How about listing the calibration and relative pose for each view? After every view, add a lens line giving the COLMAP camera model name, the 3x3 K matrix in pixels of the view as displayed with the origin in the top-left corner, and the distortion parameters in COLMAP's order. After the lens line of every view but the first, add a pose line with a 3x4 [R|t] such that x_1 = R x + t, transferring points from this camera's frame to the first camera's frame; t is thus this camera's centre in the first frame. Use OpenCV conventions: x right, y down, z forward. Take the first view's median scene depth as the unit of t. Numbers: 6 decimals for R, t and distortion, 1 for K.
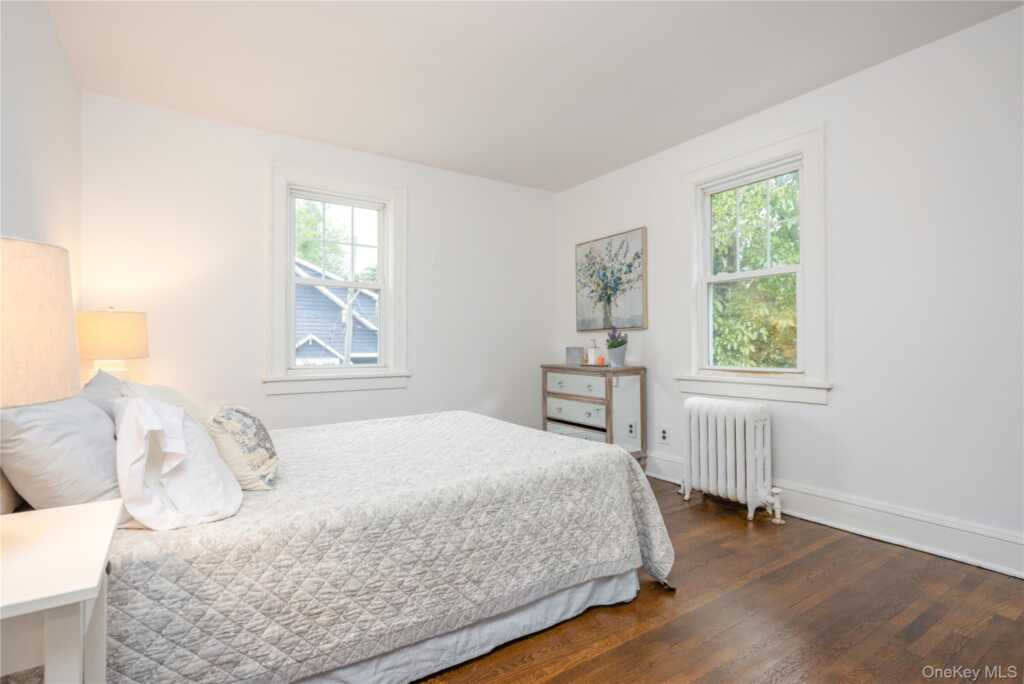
lens RADIAL K [[496.2, 0, 516.3], [0, 496.2, 343.0], [0, 0, 1]] dist [0.004724, -0.000605]
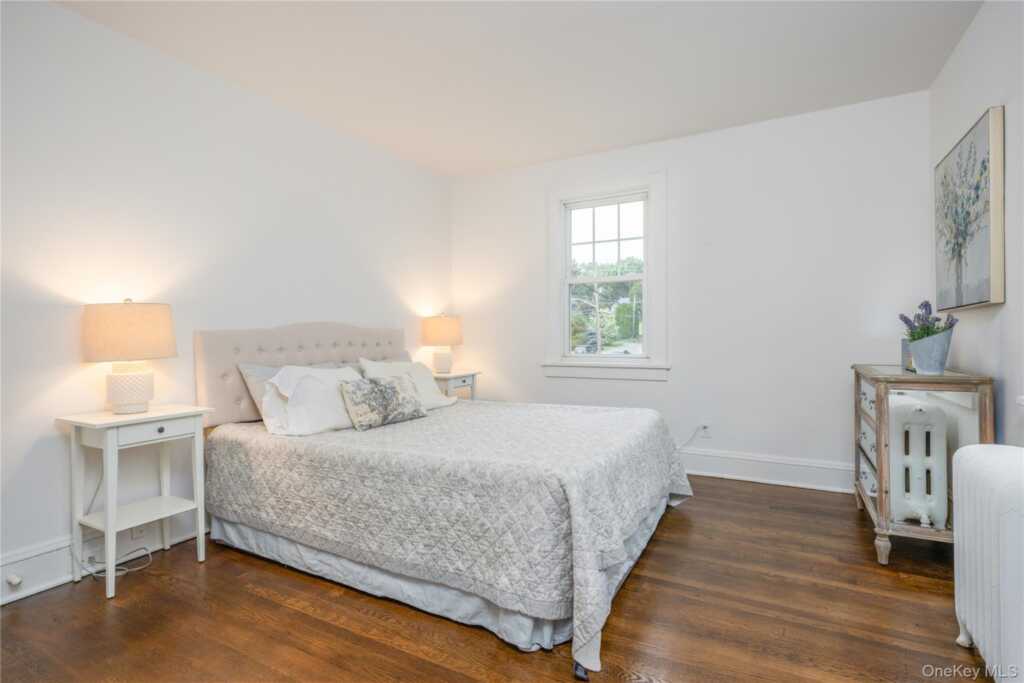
lens RADIAL K [[496.2, 0, 516.0], [0, 496.2, 337.4], [0, 0, 1]] dist [0.004724, -0.000605]
pose [[0.464525, 0.001515, -0.885559, 1.078290], [0.009127, 0.999937, 0.006499, -0.003947], [0.885513, -0.011101, 0.464482, 0.697500]]
